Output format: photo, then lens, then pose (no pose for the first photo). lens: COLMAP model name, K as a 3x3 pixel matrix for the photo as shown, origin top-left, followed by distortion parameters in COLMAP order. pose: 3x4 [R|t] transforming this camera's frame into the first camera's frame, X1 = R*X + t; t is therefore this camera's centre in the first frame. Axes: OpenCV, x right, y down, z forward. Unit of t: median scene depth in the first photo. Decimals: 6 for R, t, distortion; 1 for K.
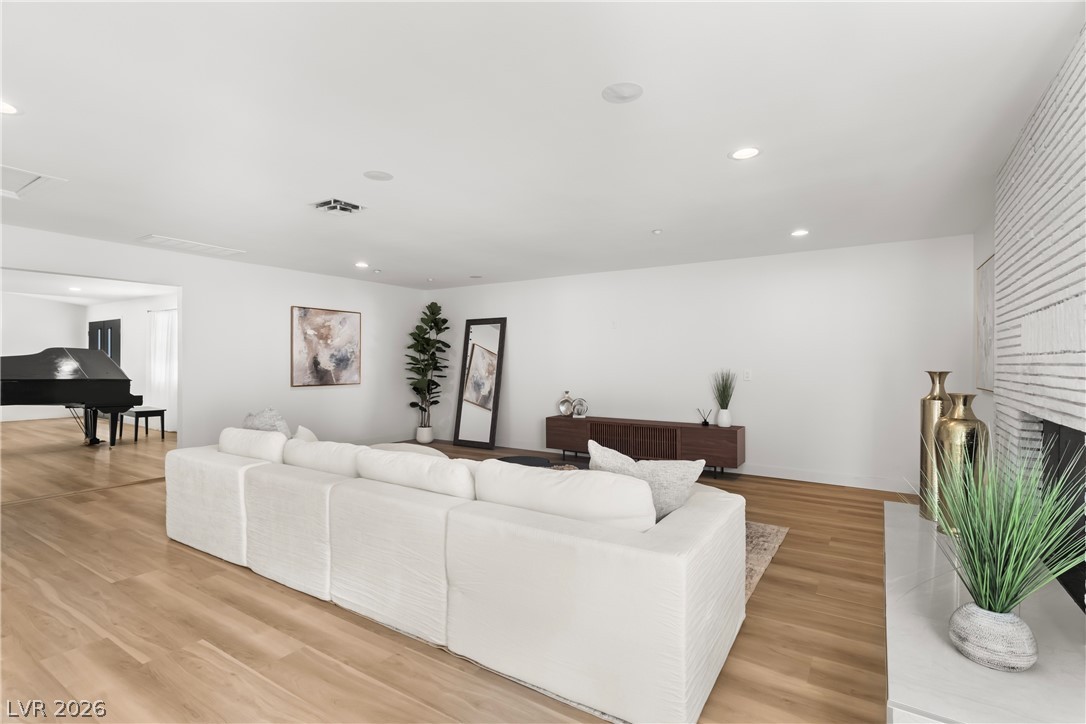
lens RADIAL K [[515.1, 0, 546.2], [0, 515.1, 361.1], [0, 0, 1]] dist [0.000339, -0.000063]
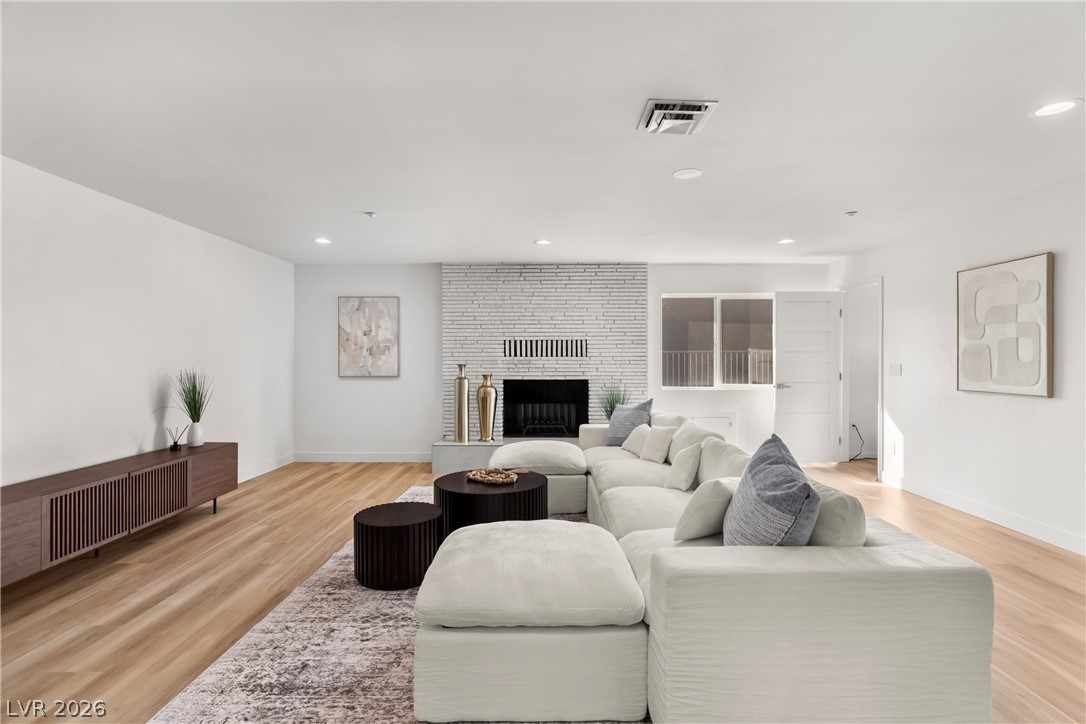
lens RADIAL K [[530.7, 0, 543.0], [0, 530.7, 362.0], [0, 0, 1]] dist [-0.000522, -0.000218]
pose [[-0.538409, -0.007349, 0.842652, -0.477357], [-0.003147, 0.999973, 0.006710, -0.000831], [-0.842678, 0.000961, -0.538417, 0.817429]]
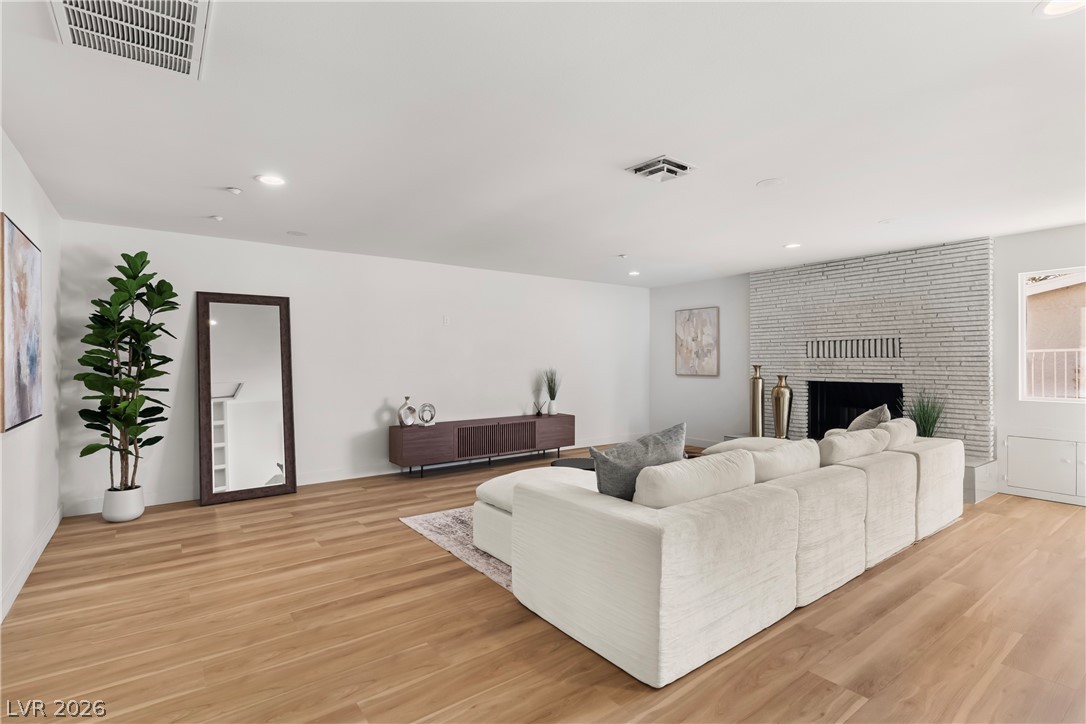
lens RADIAL K [[524.9, 0, 543.0], [0, 524.9, 362.0], [0, 0, 1]] dist [0.000836, -0.000221]
pose [[0.349160, -0.005636, 0.937046, -0.679583], [0.002271, 0.999984, 0.005168, -0.002352], [-0.937060, 0.000323, 0.349167, 0.485984]]
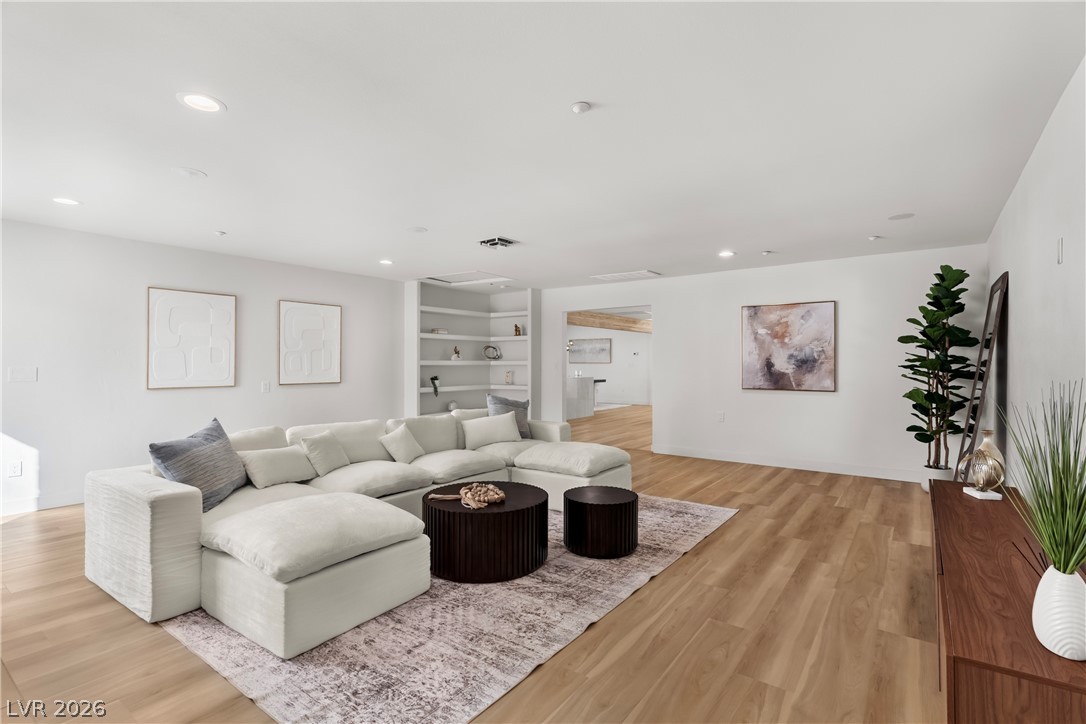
lens RADIAL K [[515.1, 0, 546.2], [0, 515.1, 361.1], [0, 0, 1]] dist [0.000339, -0.000063]
pose [[-0.049344, -0.006783, -0.998759, 0.479413], [0.002211, 0.999974, -0.006901, 0.002574], [0.998779, -0.002549, -0.049328, 0.649526]]
